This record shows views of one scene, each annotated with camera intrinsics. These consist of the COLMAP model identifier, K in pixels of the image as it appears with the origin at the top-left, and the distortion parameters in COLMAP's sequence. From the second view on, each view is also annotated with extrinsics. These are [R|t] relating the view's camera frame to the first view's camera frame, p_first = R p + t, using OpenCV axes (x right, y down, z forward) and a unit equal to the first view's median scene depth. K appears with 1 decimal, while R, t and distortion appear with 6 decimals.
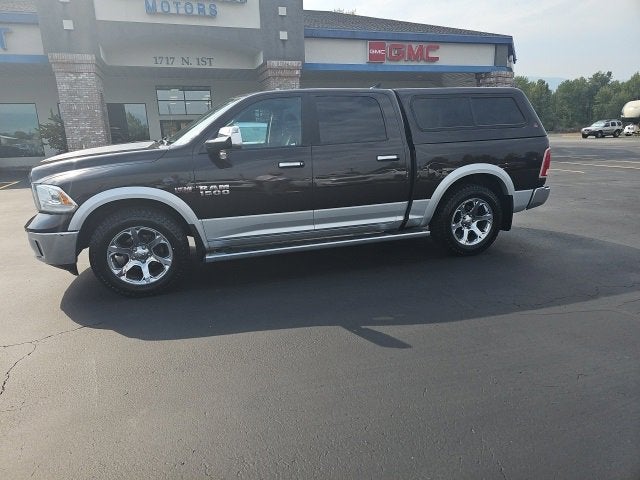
lens RADIAL K [[415.2, 0, 319.7], [0, 415.2, 239.5], [0, 0, 1]] dist [0.048625, -0.041080]
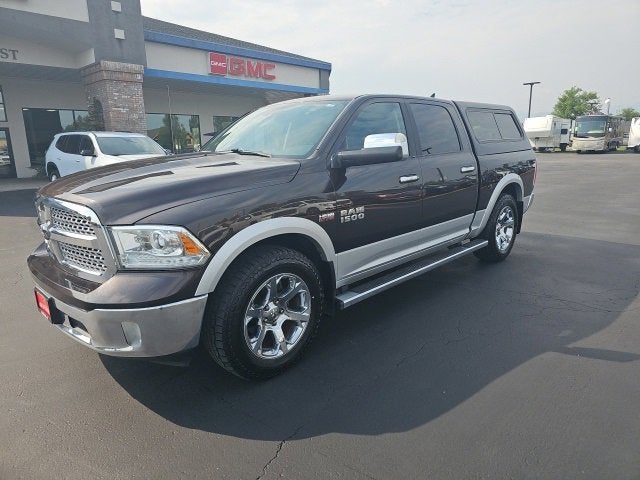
lens RADIAL K [[412.0, 0, 319.6], [0, 412.0, 229.0], [0, 0, 1]] dist [0.056528, -0.043738]
pose [[0.884601, -0.084052, 0.458711, -0.547398], [0.109719, 0.993524, -0.029537, -0.062038], [-0.453258, 0.076458, 0.888094, 0.282184]]
